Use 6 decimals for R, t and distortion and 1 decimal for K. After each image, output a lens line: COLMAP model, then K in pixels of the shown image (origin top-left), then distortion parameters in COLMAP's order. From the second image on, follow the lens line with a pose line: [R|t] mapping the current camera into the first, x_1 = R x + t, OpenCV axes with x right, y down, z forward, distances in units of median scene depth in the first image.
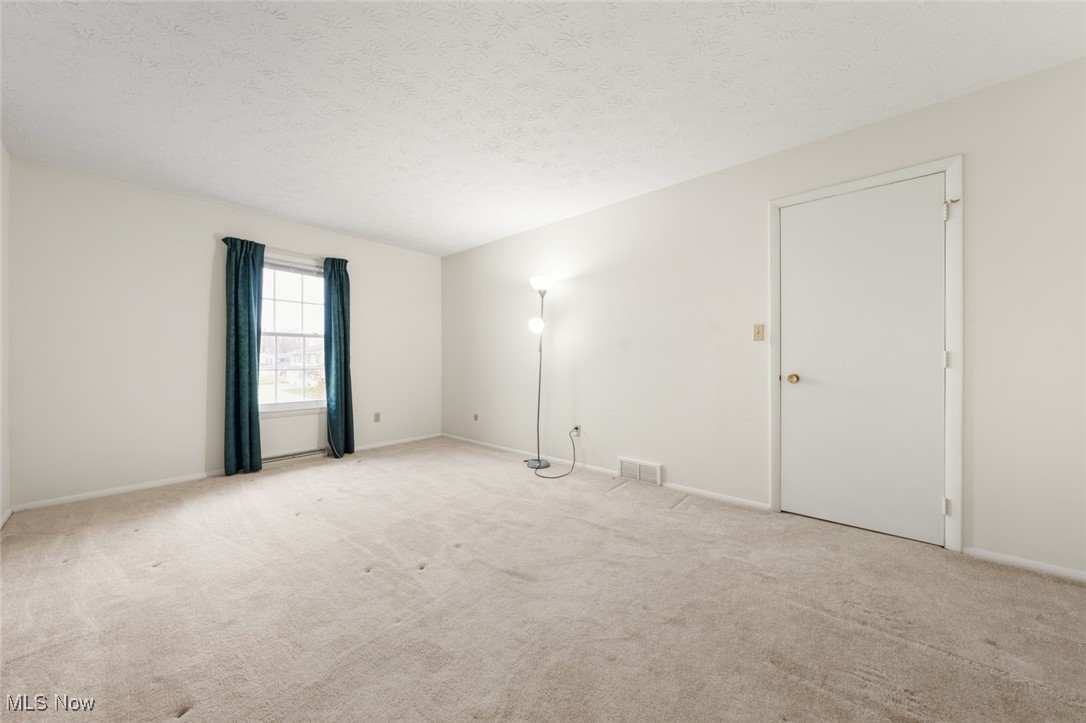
lens RADIAL K [[374.7, 0, 524.5], [0, 374.7, 361.2], [0, 0, 1]] dist [-0.000229, 0.000039]
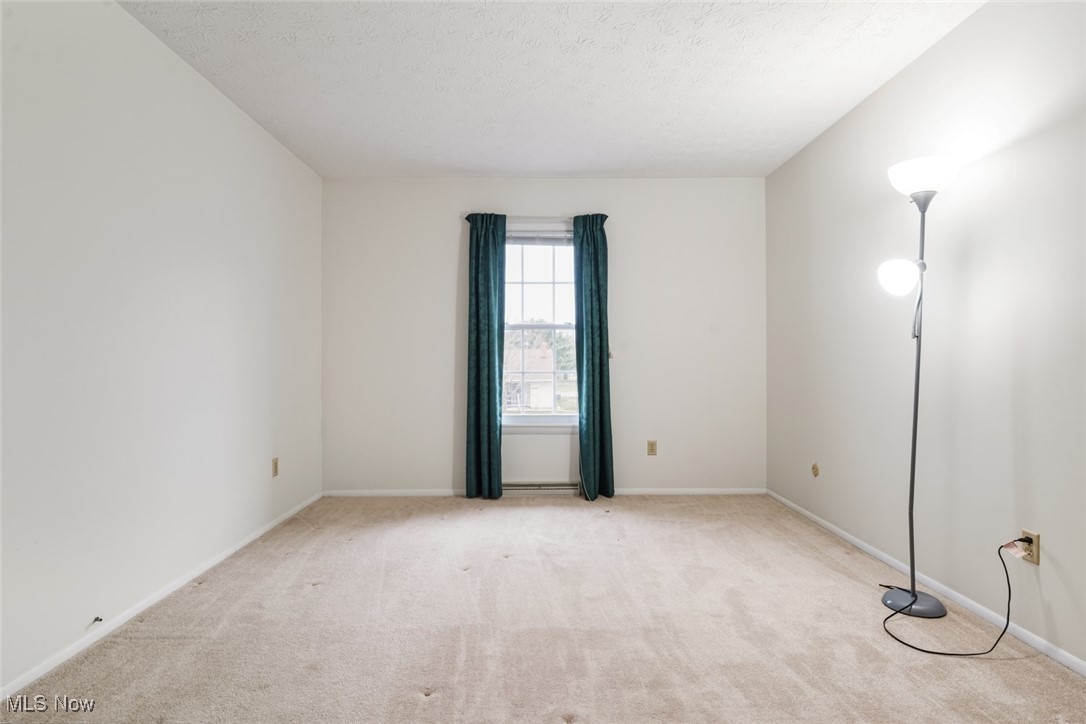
lens RADIAL K [[546.1, 0, 531.2], [0, 546.1, 360.5], [0, 0, 1]] dist [0.003229, 0.000247]
pose [[0.687273, -0.001550, -0.726398, 0.188567], [-0.000272, 0.999997, -0.002391, 0.000606], [0.726400, 0.001841, 0.687270, 0.251469]]
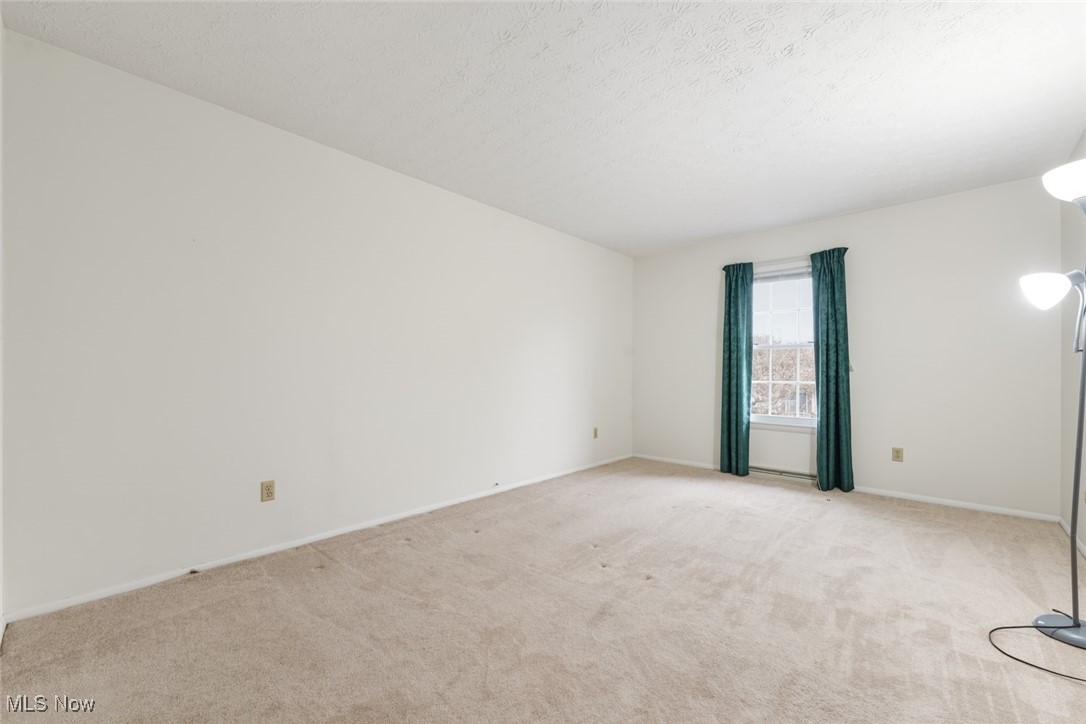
lens RADIAL K [[414.7, 0, 545.6], [0, 414.7, 371.9], [0, 0, 1]] dist [-0.000402, -0.000069]
pose [[0.020776, 0.001174, -0.999783, 0.463362], [-0.006295, 0.999980, 0.001043, -0.002054], [0.999764, 0.006272, 0.020783, 0.412021]]
